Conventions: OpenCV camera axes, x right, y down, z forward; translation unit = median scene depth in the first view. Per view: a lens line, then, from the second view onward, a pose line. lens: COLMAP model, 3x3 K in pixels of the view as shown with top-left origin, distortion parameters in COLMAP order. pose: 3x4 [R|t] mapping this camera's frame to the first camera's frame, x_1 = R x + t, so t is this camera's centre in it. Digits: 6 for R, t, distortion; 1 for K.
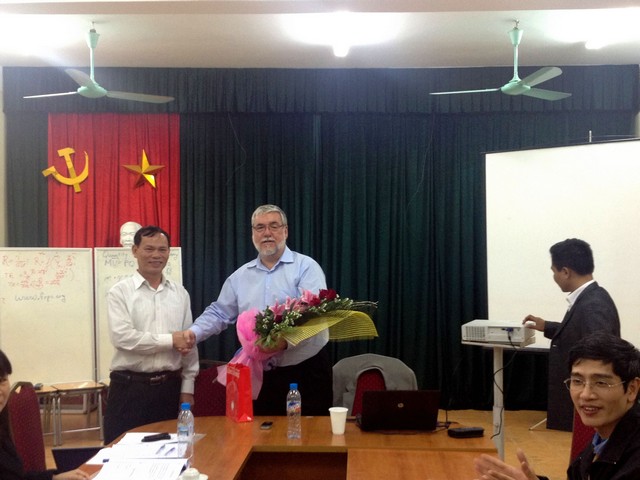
lens RADIAL K [[813.0, 0, 319.8], [0, 813.0, 253.0], [0, 0, 1]] dist [0.101415, -0.015044]
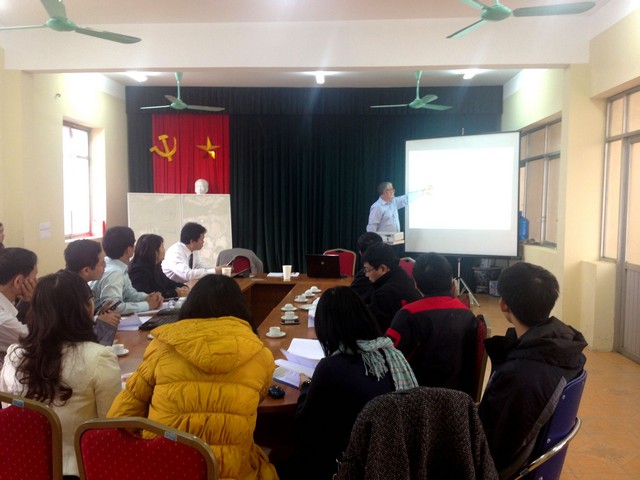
lens RADIAL K [[603.0, 0, 321.0], [0, 603.0, 244.7], [0, 0, 1]] dist [0.120646, -0.007601]
pose [[0.999436, 0.009309, -0.032258, 0.063801], [-0.006949, 0.997344, 0.072500, 0.005277], [0.032847, -0.072235, 0.996847, -0.275123]]
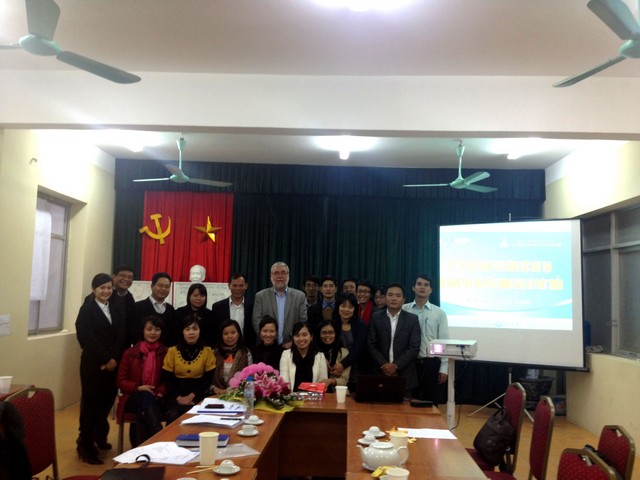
lens RADIAL K [[603.0, 0, 321.0], [0, 603.0, 244.7], [0, 0, 1]] dist [0.120646, -0.007601]
pose [[0.999585, 0.028823, 0.000210, -0.011257], [-0.028716, 0.996453, -0.079099, 0.005037], [-0.002489, 0.079060, 0.996867, -0.087281]]
